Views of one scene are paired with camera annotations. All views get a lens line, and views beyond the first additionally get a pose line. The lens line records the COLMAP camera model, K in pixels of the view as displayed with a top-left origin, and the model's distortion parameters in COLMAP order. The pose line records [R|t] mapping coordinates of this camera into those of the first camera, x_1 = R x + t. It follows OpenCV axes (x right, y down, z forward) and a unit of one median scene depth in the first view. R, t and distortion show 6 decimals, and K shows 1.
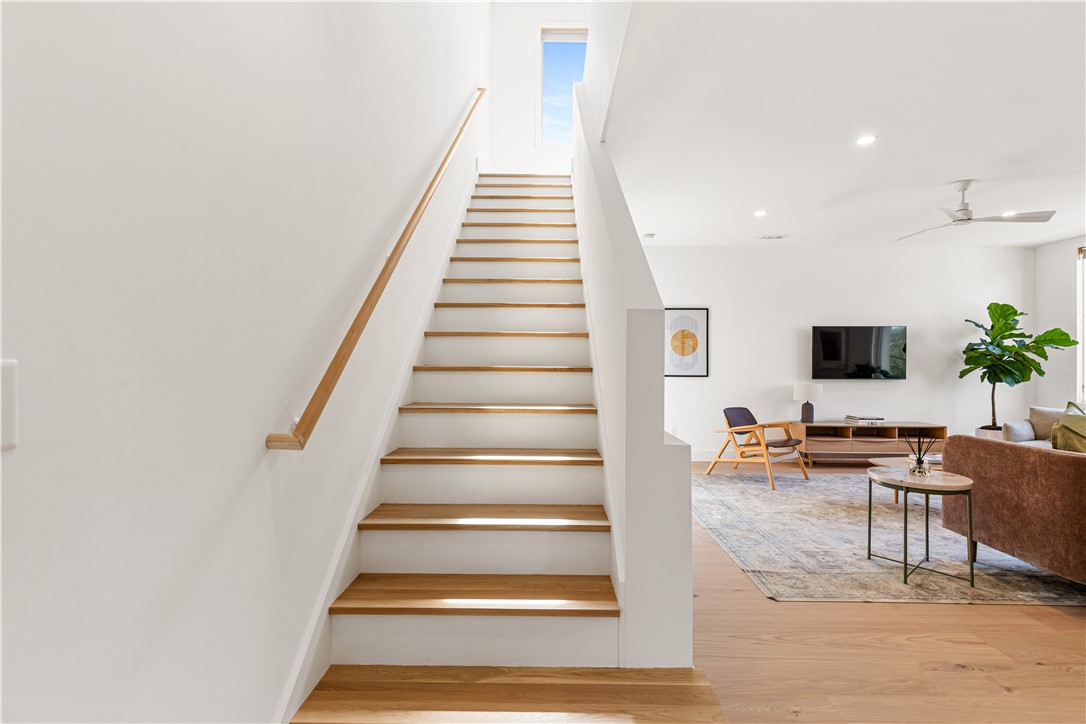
lens RADIAL K [[494.1, 0, 550.8], [0, 494.1, 363.2], [0, 0, 1]] dist [0.006457, 0.000333]
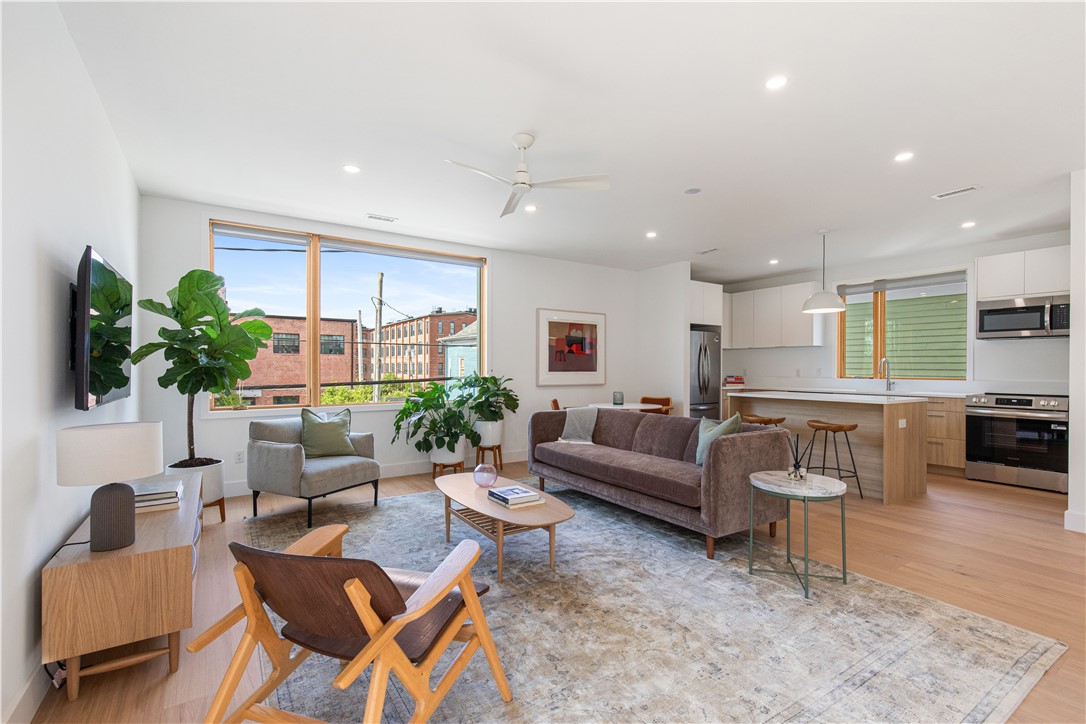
lens RADIAL K [[494.1, 0, 542.4], [0, 494.1, 364.8], [0, 0, 1]] dist [0.006457, 0.000333]
pose [[-0.549946, -0.004841, 0.835186, 0.094304], [-0.006836, 0.999976, 0.001295, -0.001340], [-0.835172, -0.004997, -0.549966, 0.945889]]
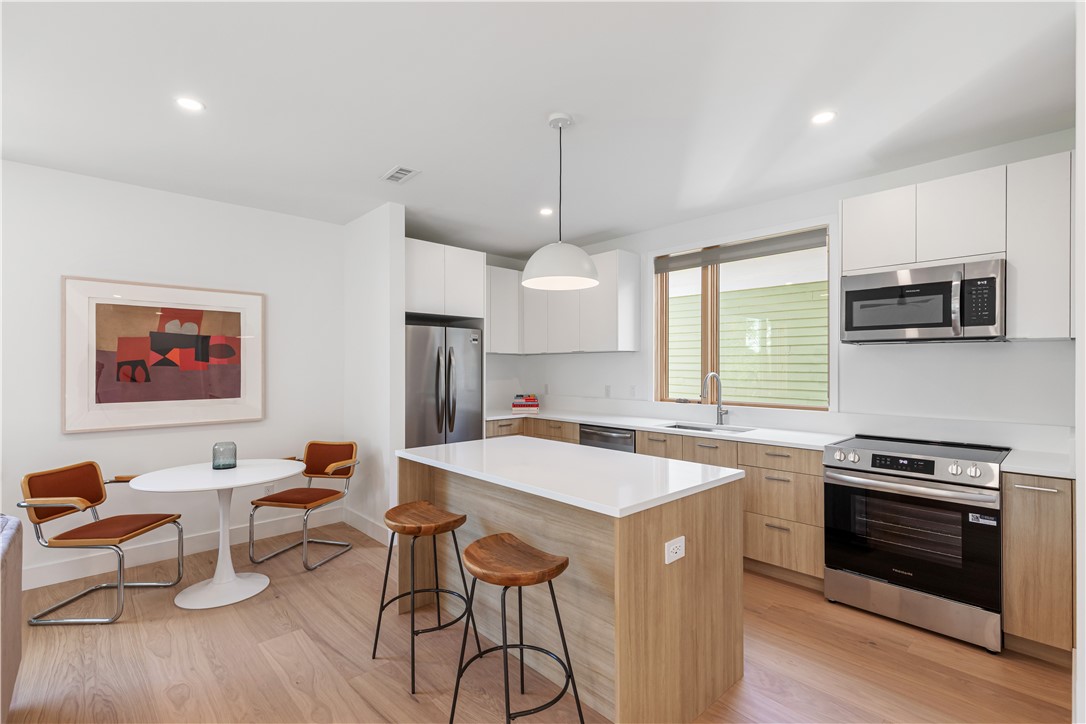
lens RADIAL K [[494.1, 0, 546.0], [0, 494.1, 360.8], [0, 0, 1]] dist [0.006457, 0.000333]
pose [[-0.677149, 0.000390, 0.735846, 0.251960], [-0.003555, 0.999986, -0.003802, -0.032096], [-0.735837, -0.005191, -0.677138, 0.333569]]
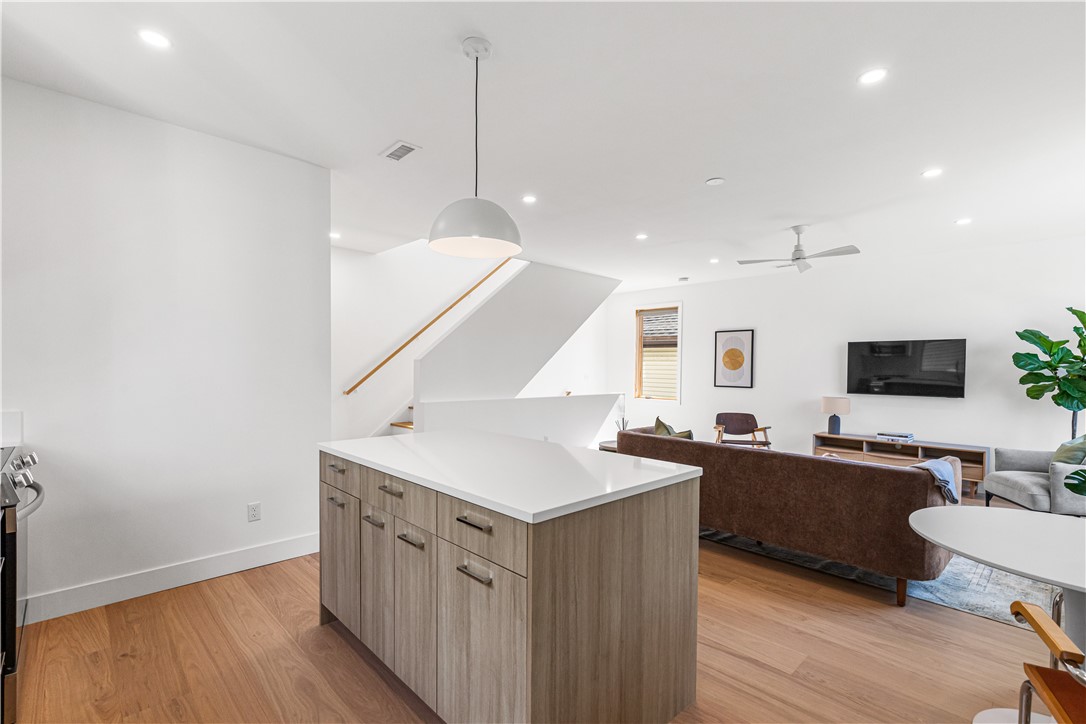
lens RADIAL K [[494.1, 0, 543.3], [0, 494.1, 372.1], [0, 0, 1]] dist [0.006457, 0.000333]
pose [[0.685914, 0.007832, -0.727641, 0.860353], [-0.005925, 0.999969, 0.005179, -0.013640], [0.727659, 0.000759, 0.685939, -0.171422]]
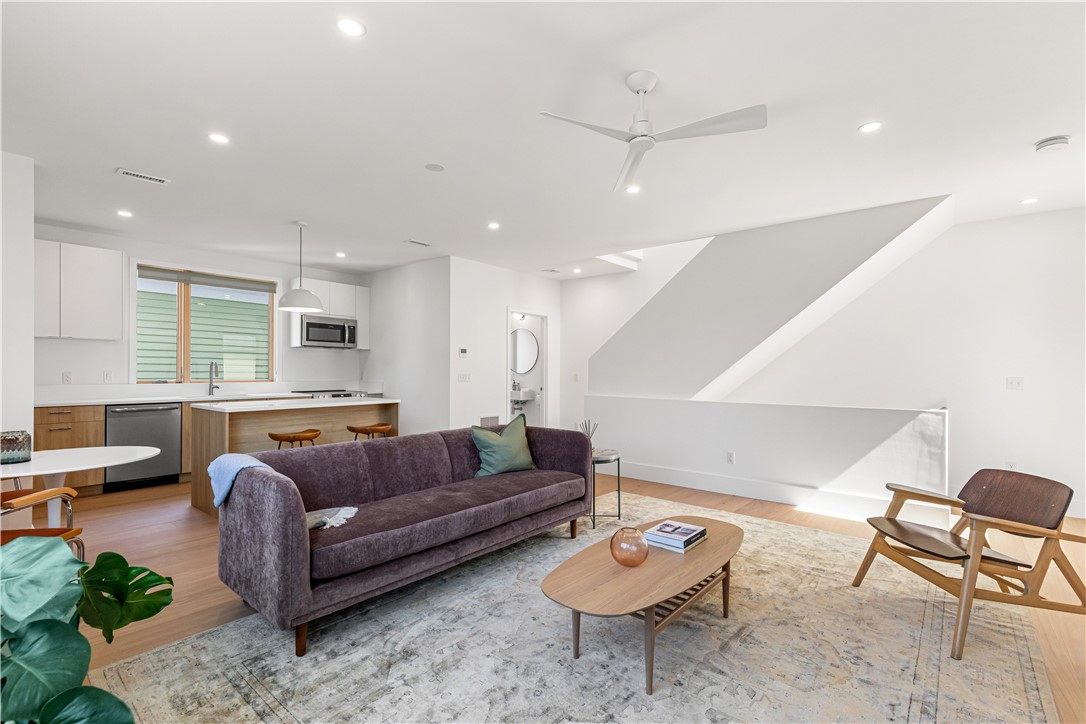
lens RADIAL K [[494.1, 0, 546.0], [0, 494.1, 366.0], [0, 0, 1]] dist [0.006457, 0.000333]
pose [[-0.646951, -0.016256, -0.762358, 0.924334], [-0.009546, 0.999867, -0.013219, -0.000838], [0.762472, -0.001274, -0.647020, 0.876482]]
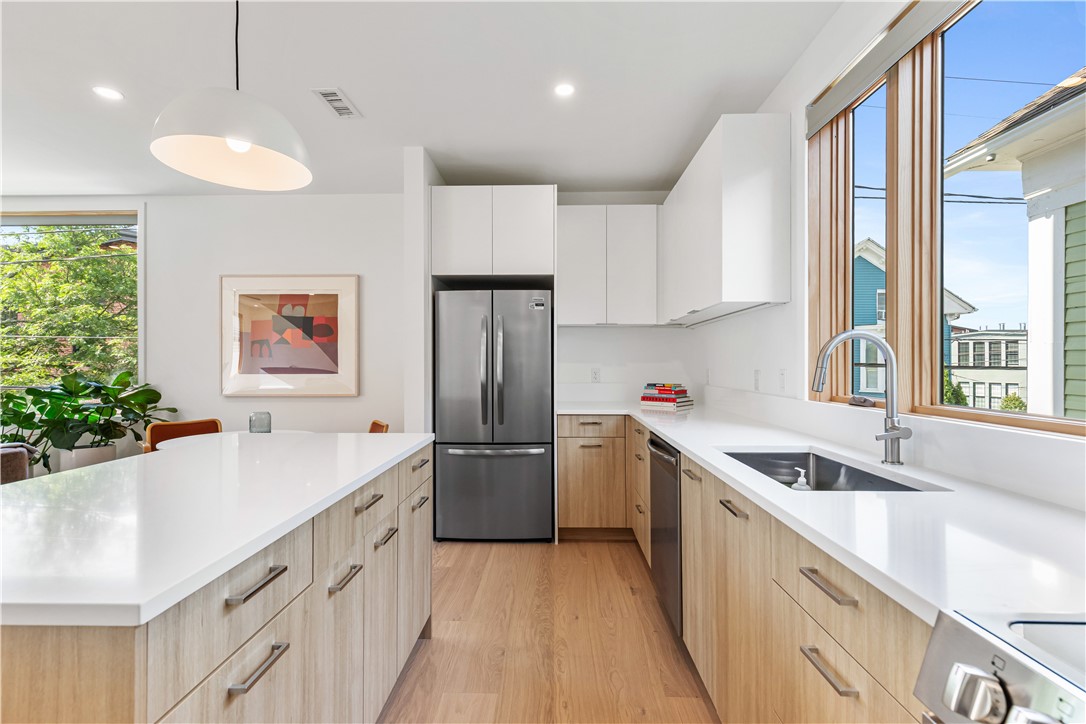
lens RADIAL K [[494.1, 0, 540.8], [0, 494.1, 358.7], [0, 0, 1]] dist [0.006457, 0.000333]
pose [[0.040320, 0.001322, 0.999186, 0.319558], [0.002559, 0.999996, -0.001426, -0.003699], [-0.999184, 0.002615, 0.040316, -0.129922]]
